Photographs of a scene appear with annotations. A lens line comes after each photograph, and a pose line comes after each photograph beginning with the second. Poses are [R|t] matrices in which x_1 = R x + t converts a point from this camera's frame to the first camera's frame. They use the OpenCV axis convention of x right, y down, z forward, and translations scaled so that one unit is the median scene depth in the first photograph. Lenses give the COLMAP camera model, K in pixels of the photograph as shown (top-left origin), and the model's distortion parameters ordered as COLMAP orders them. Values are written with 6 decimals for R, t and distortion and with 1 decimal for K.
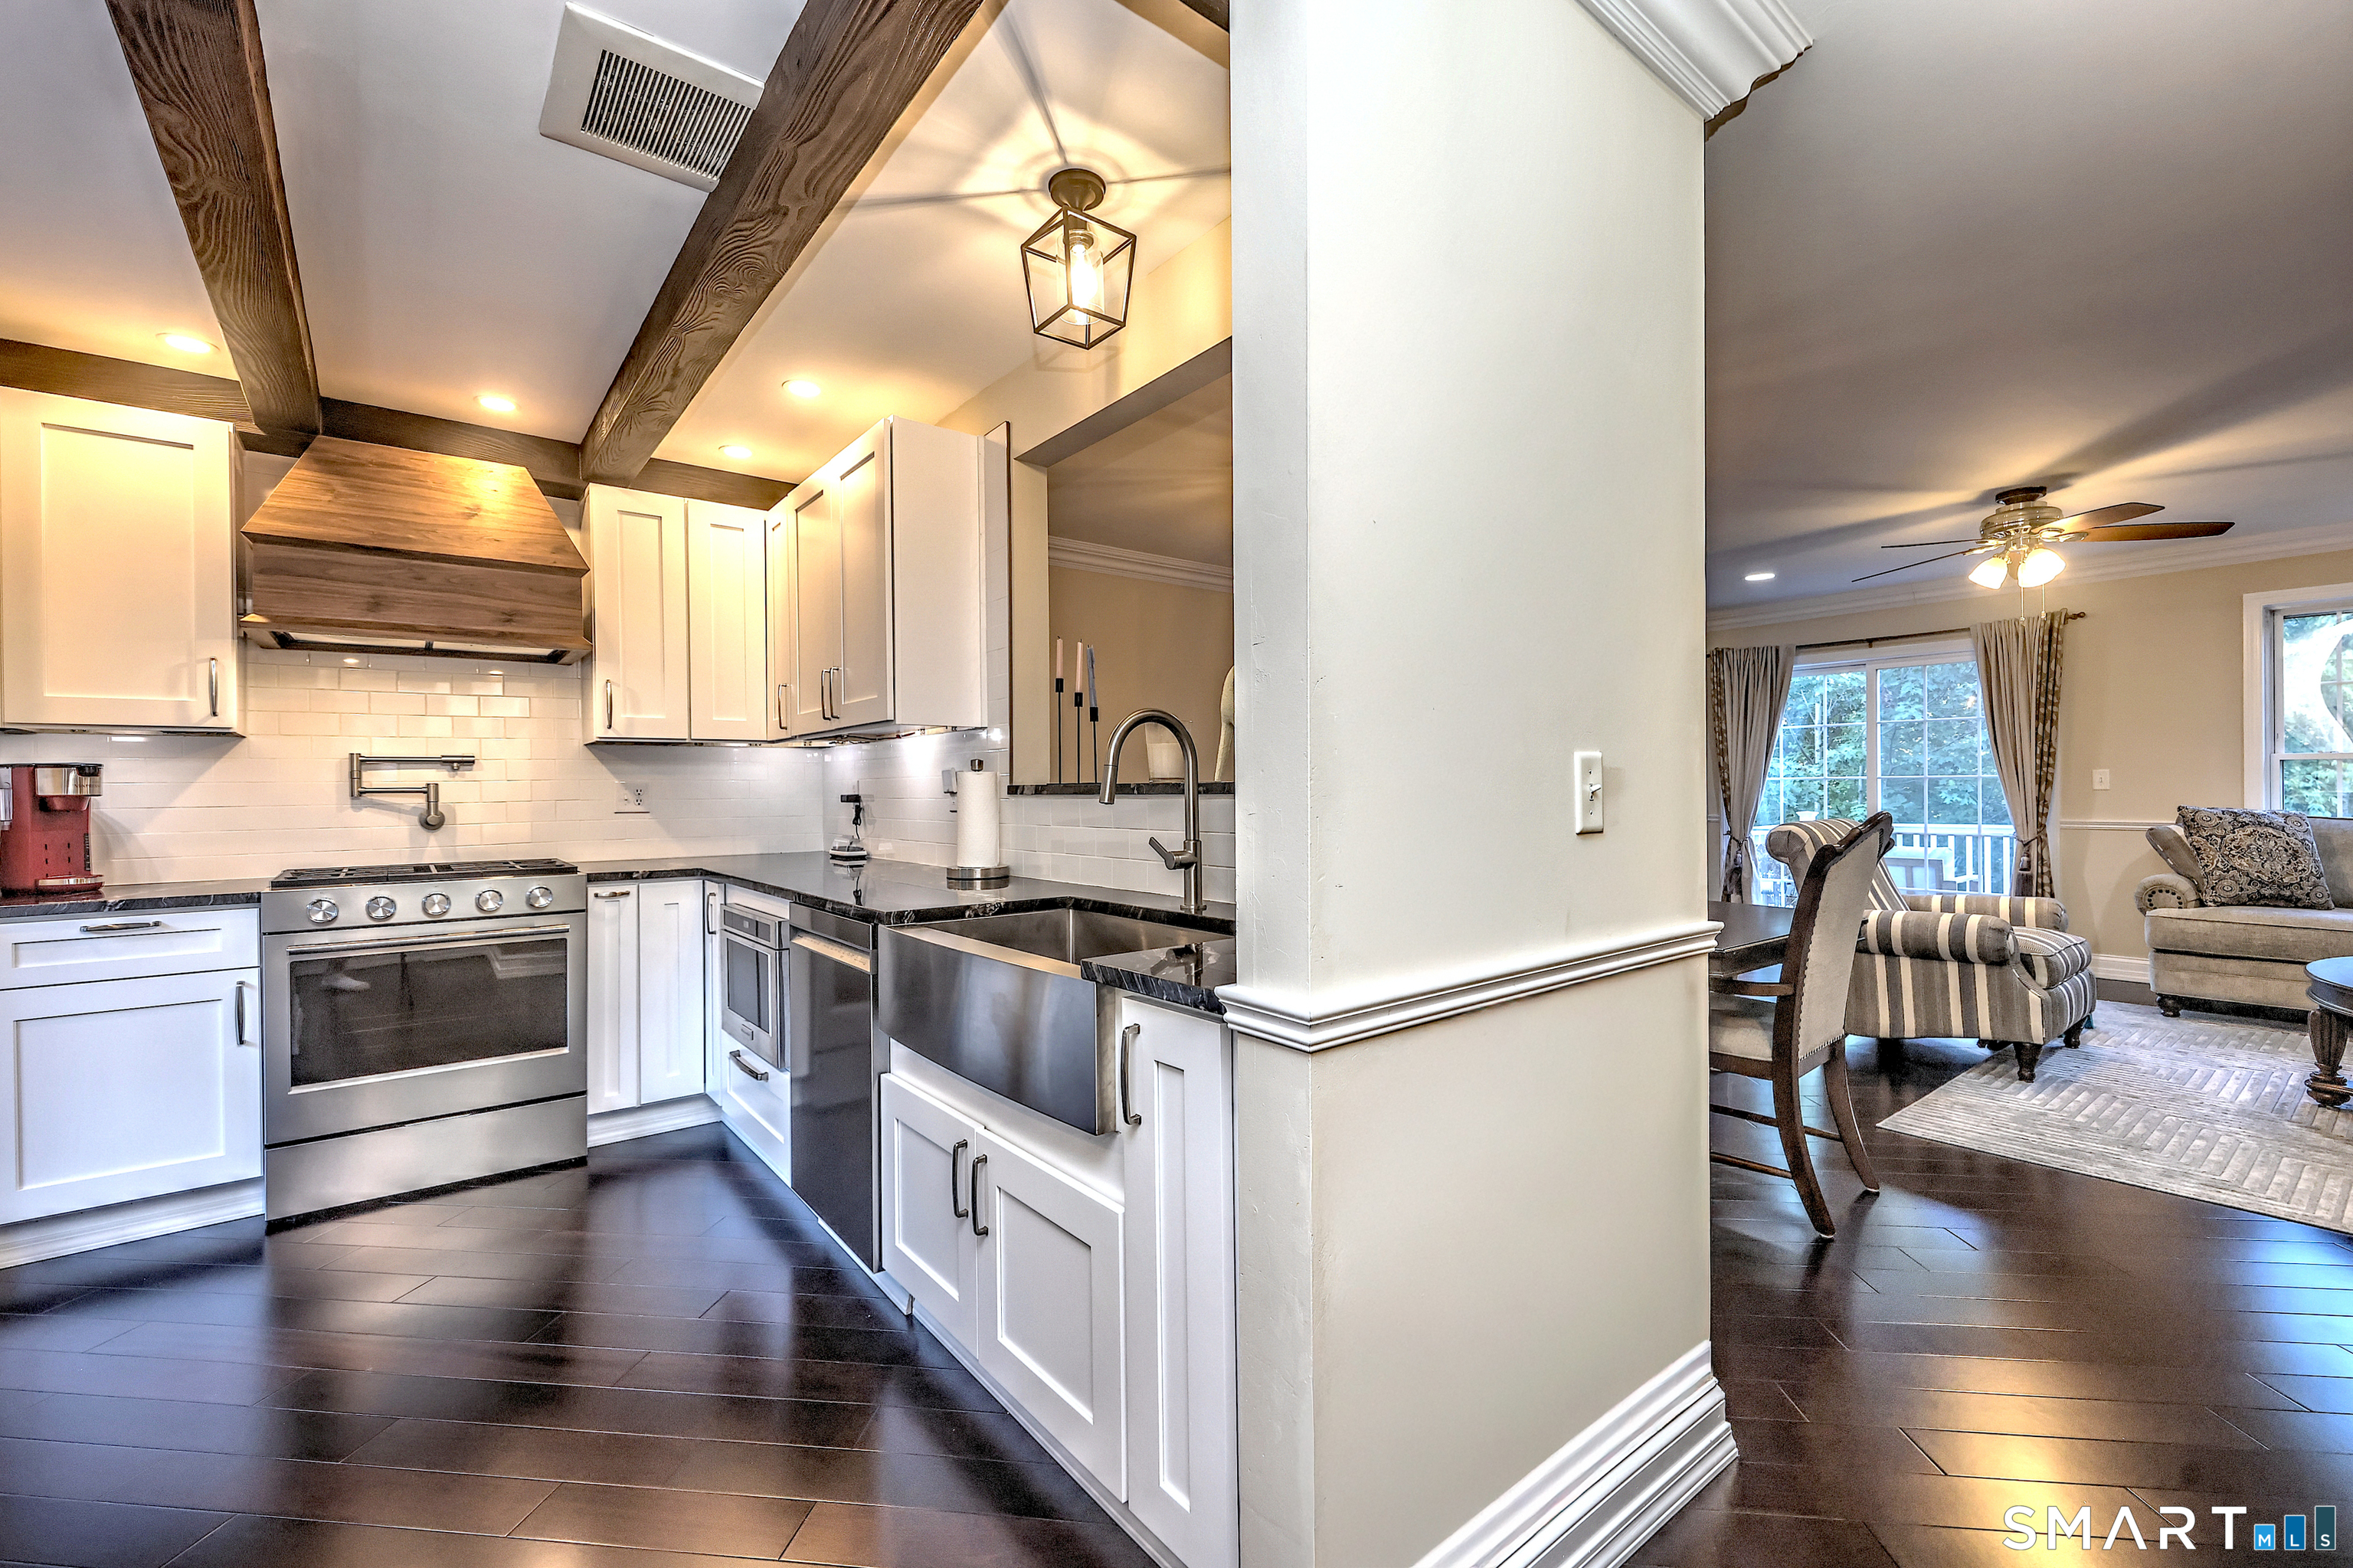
lens RADIAL K [[968.2, 0, 1158.0], [0, 968.2, 788.1], [0, 0, 1]] dist [-0.000903, -0.000382]
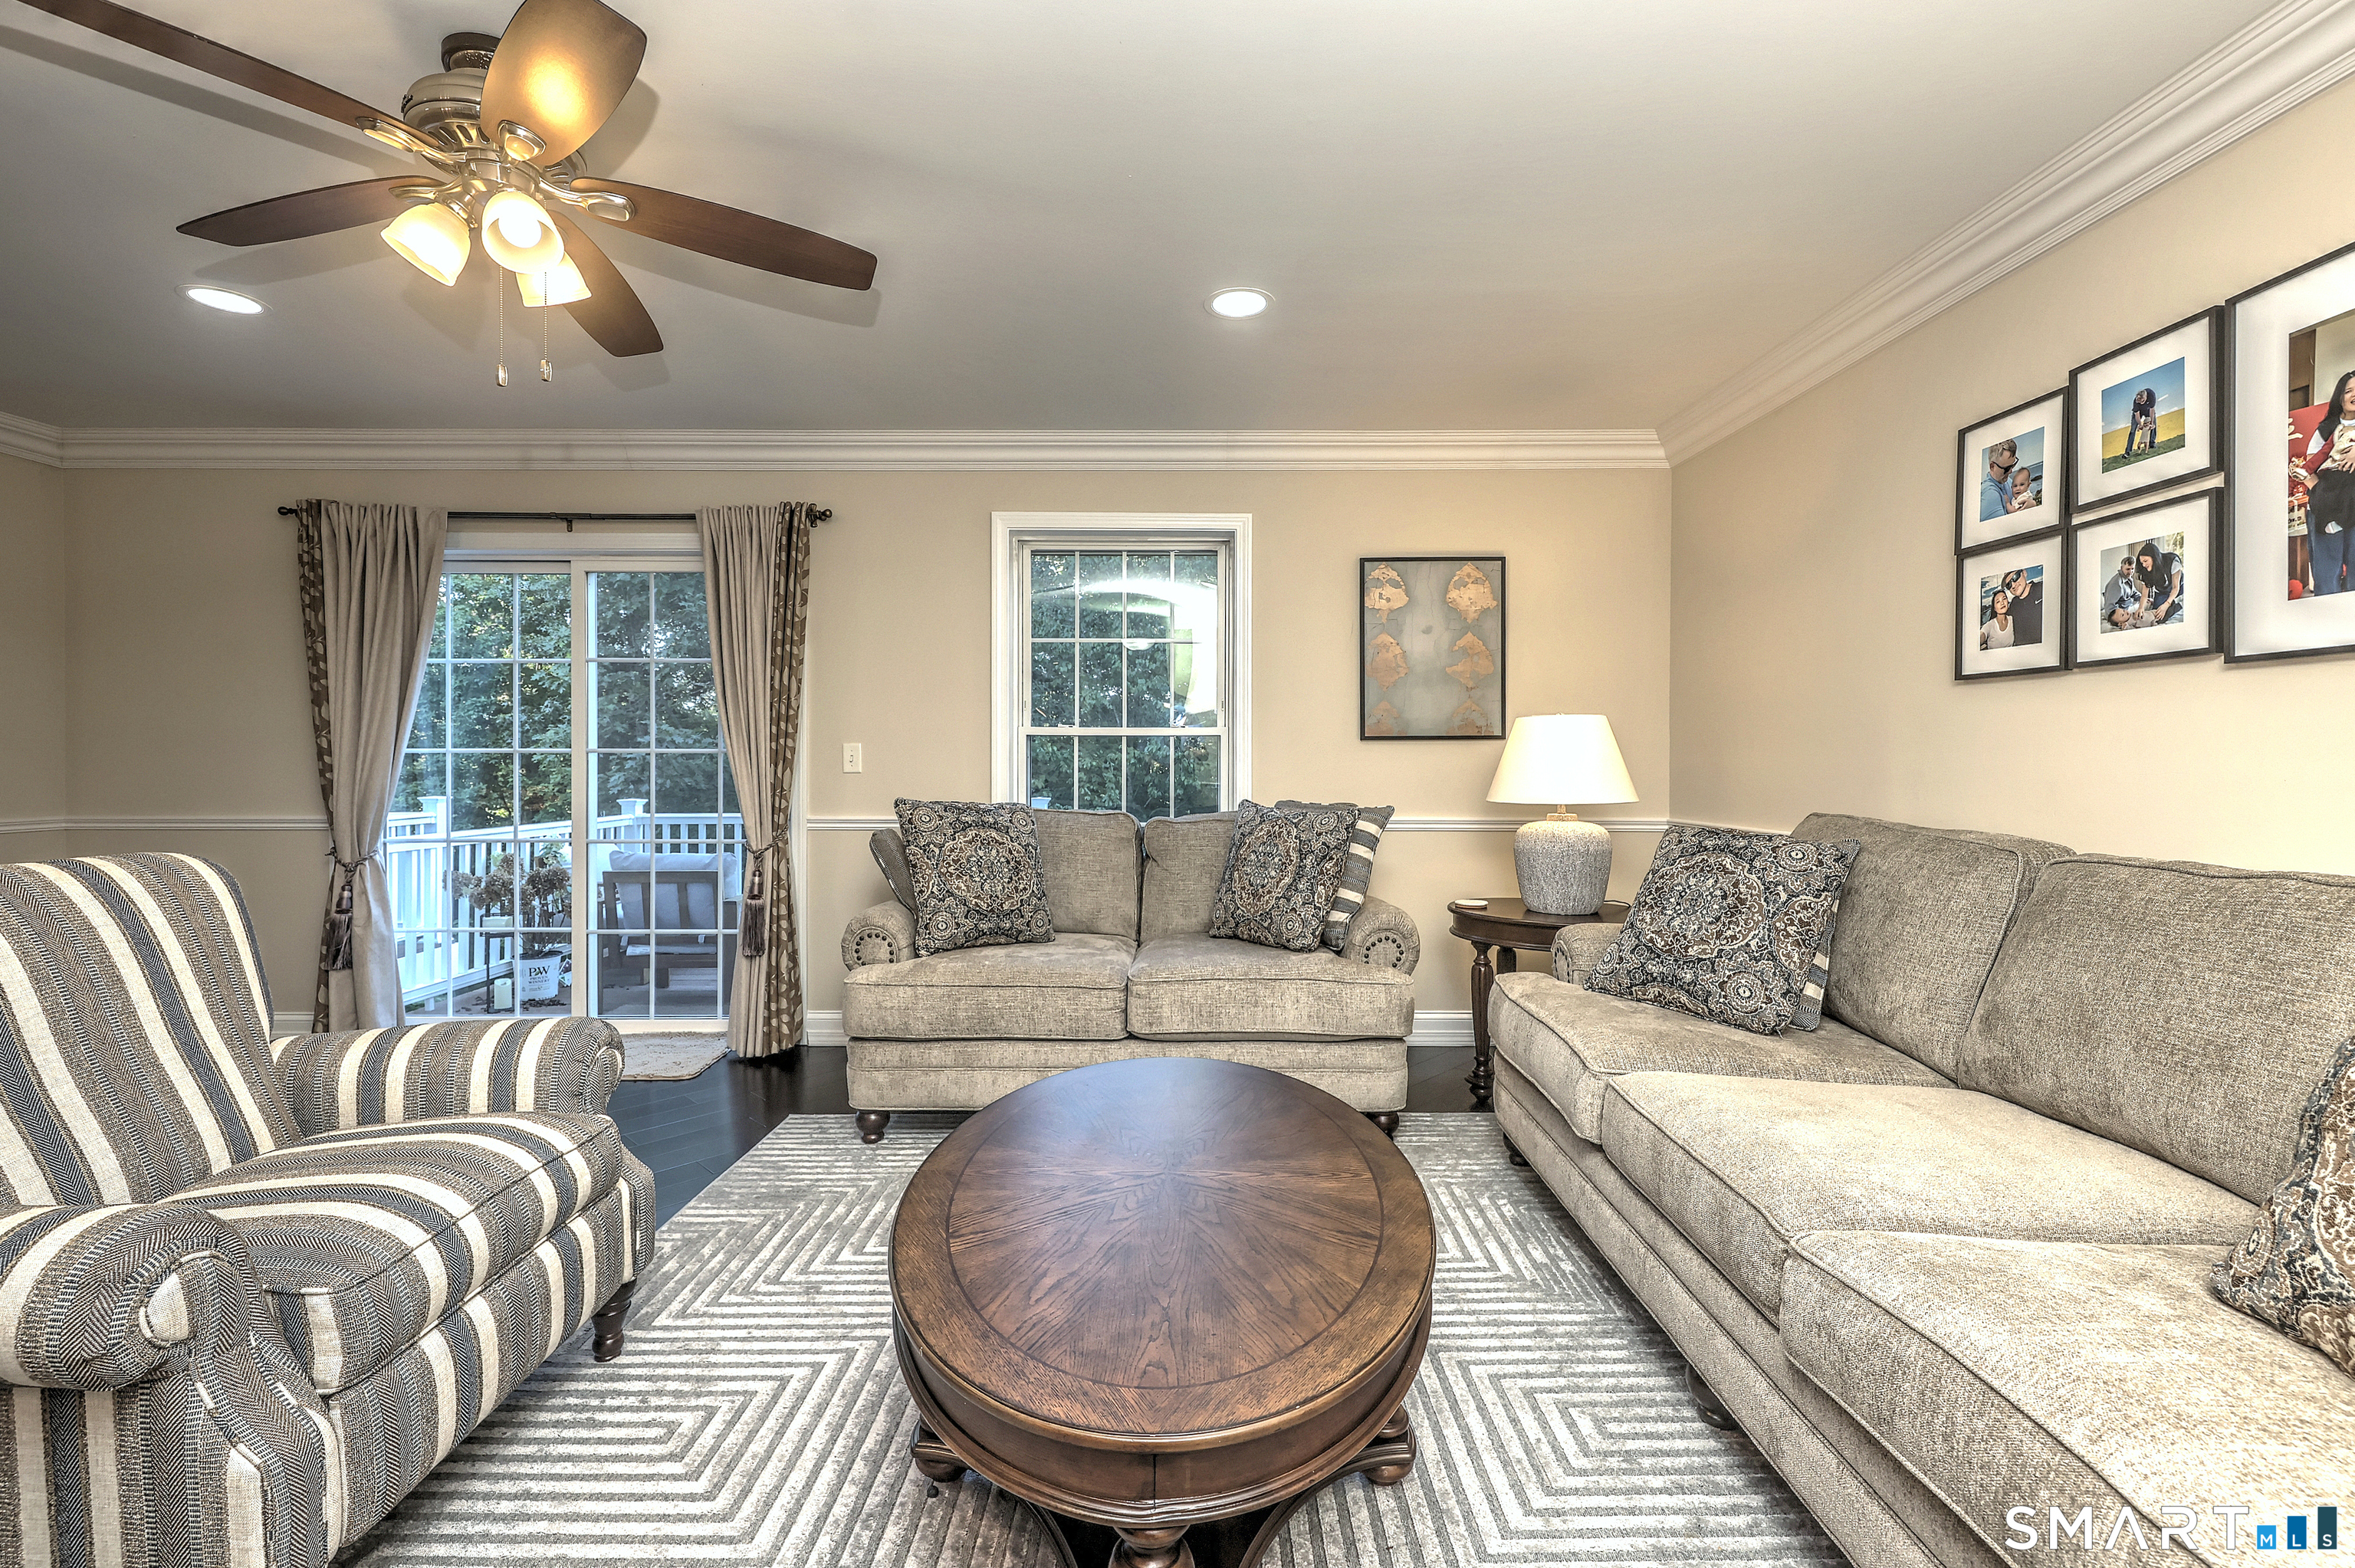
lens RADIAL K [[968.9, 0, 1194.0], [0, 968.9, 769.3], [0, 0, 1]] dist [-0.000903, -0.000382]
pose [[0.599957, 0.000000, 0.800032, 0.675353], [-0.006778, 0.999964, 0.005082, -0.006781], [-0.800003, -0.008471, 0.599936, 0.465179]]
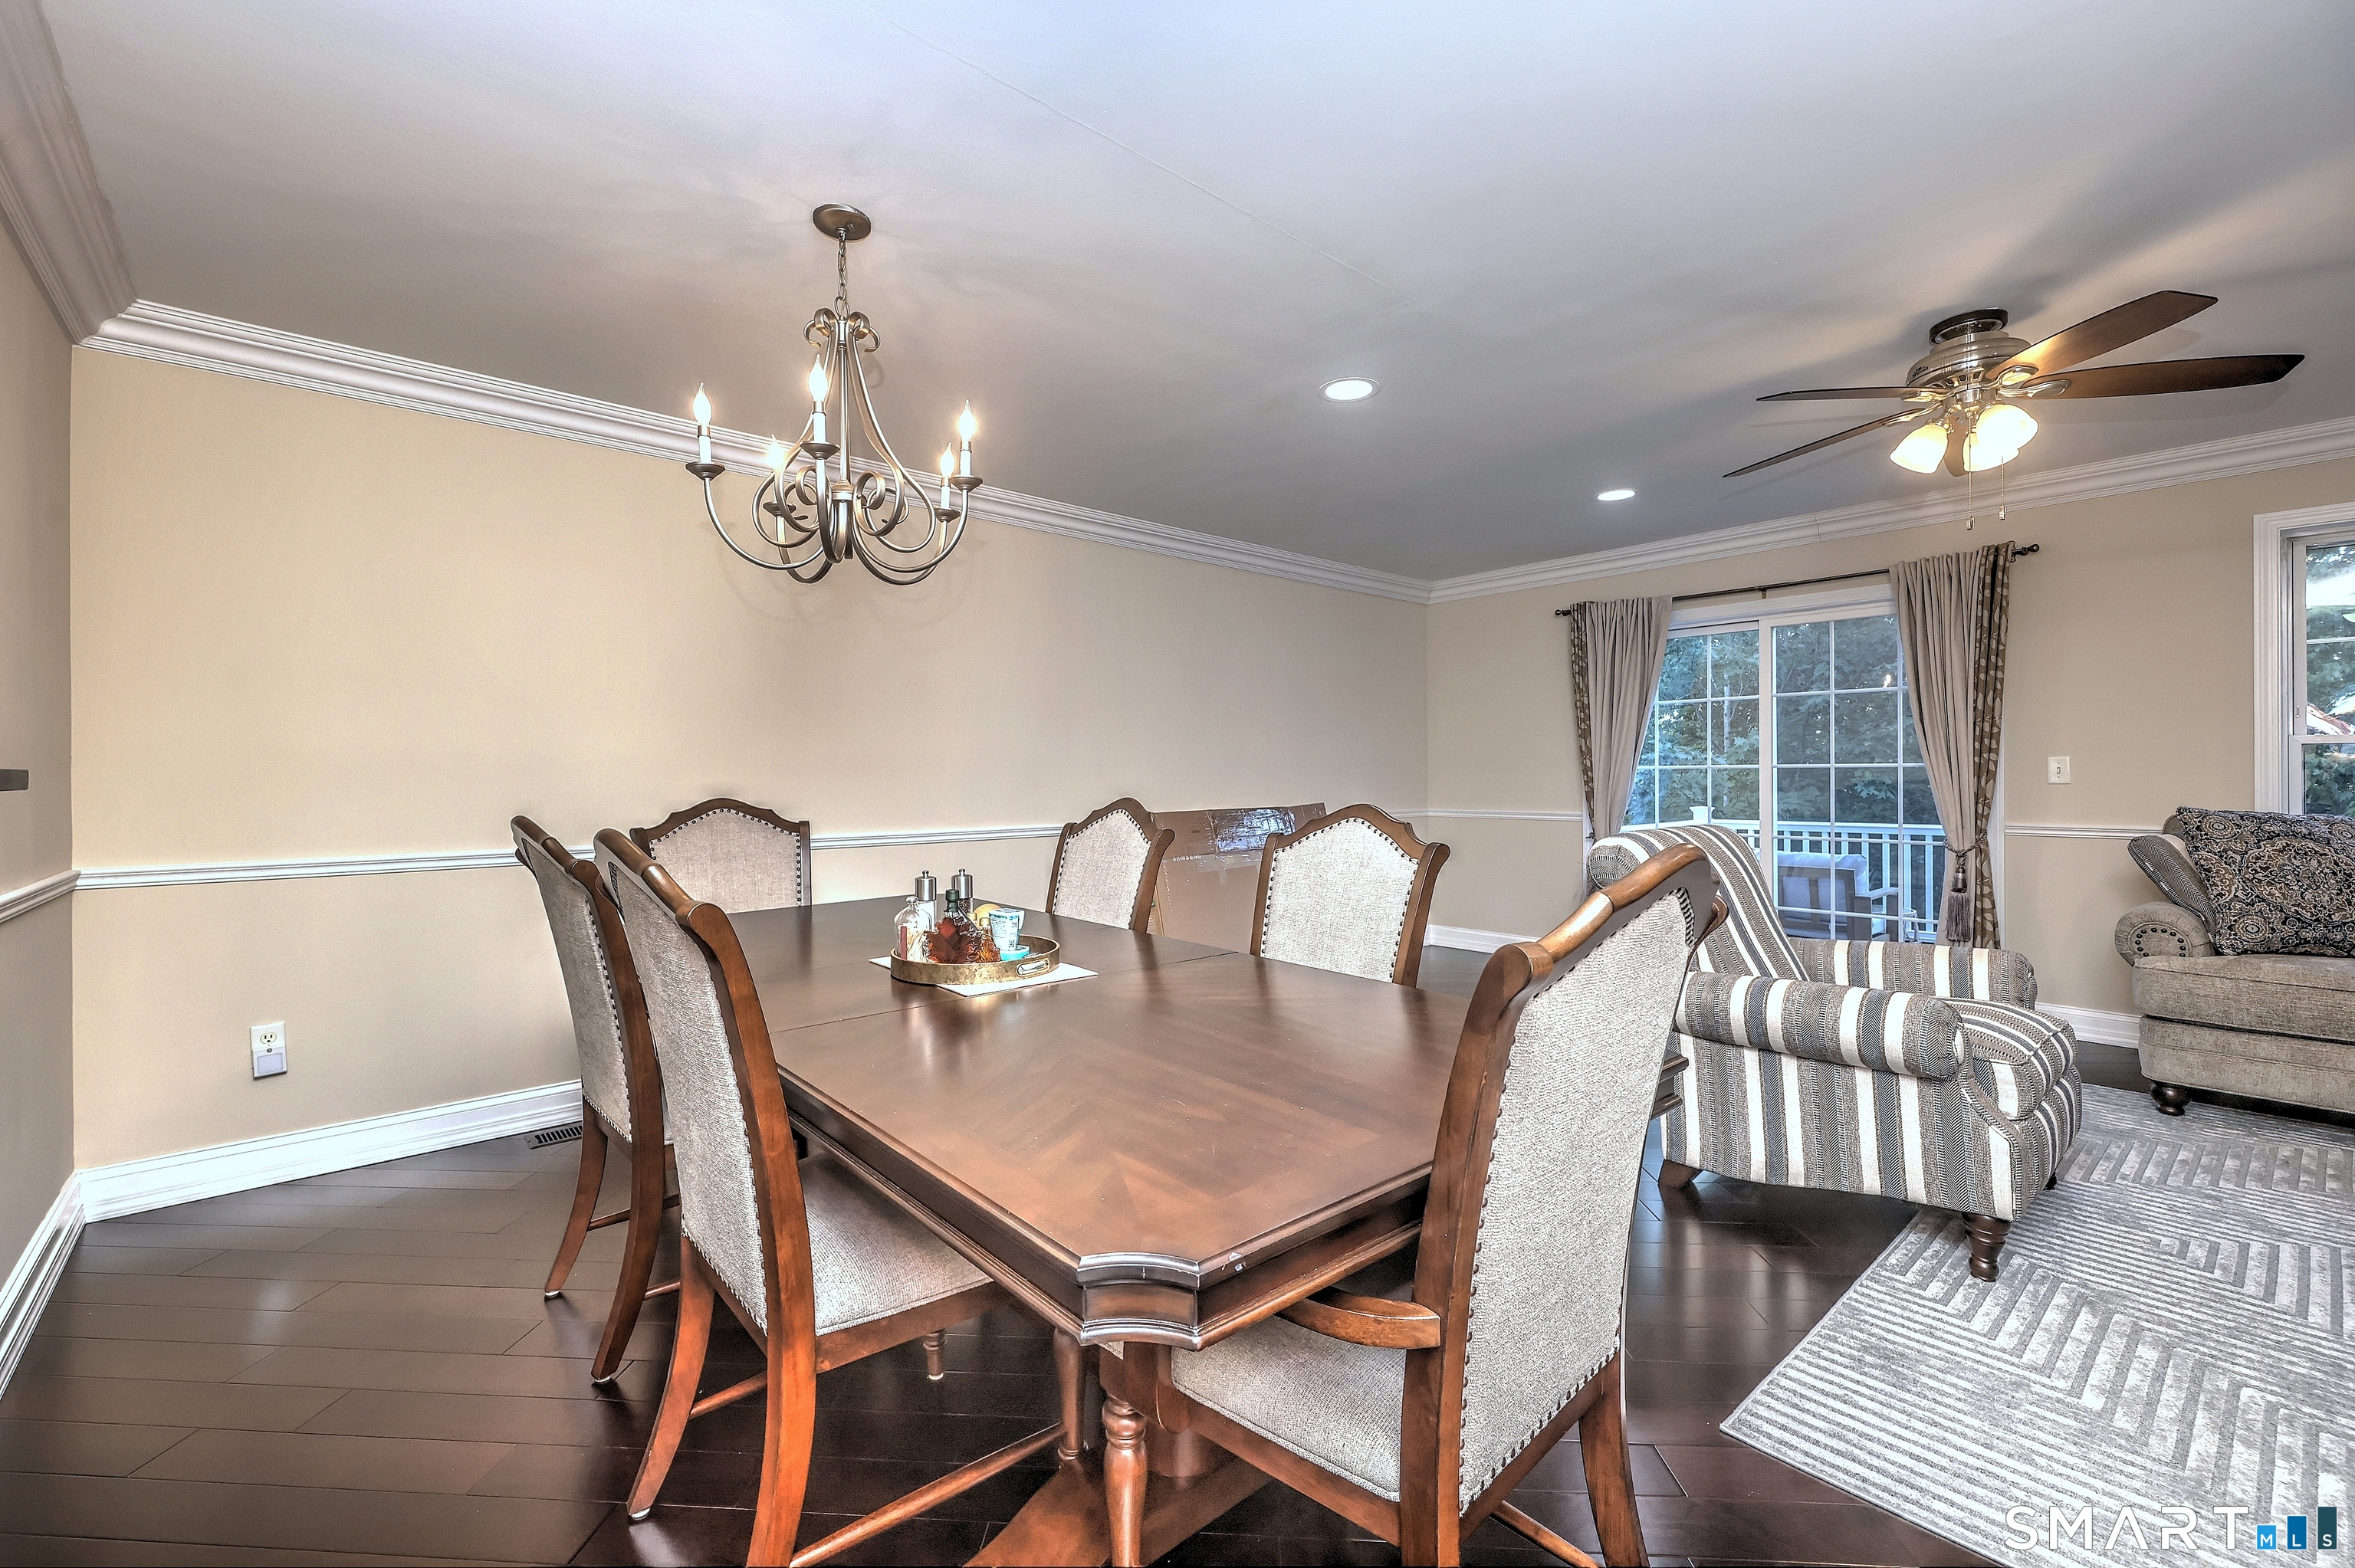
lens RADIAL K [[968.9, 0, 1145.5], [0, 968.9, 772.5], [0, 0, 1]] dist [-0.000903, -0.000382]
pose [[0.998924, 0.003828, 0.046224, 0.286554], [-0.003680, 0.999988, -0.003293, -0.002148], [-0.046236, 0.003119, 0.998926, 0.346173]]
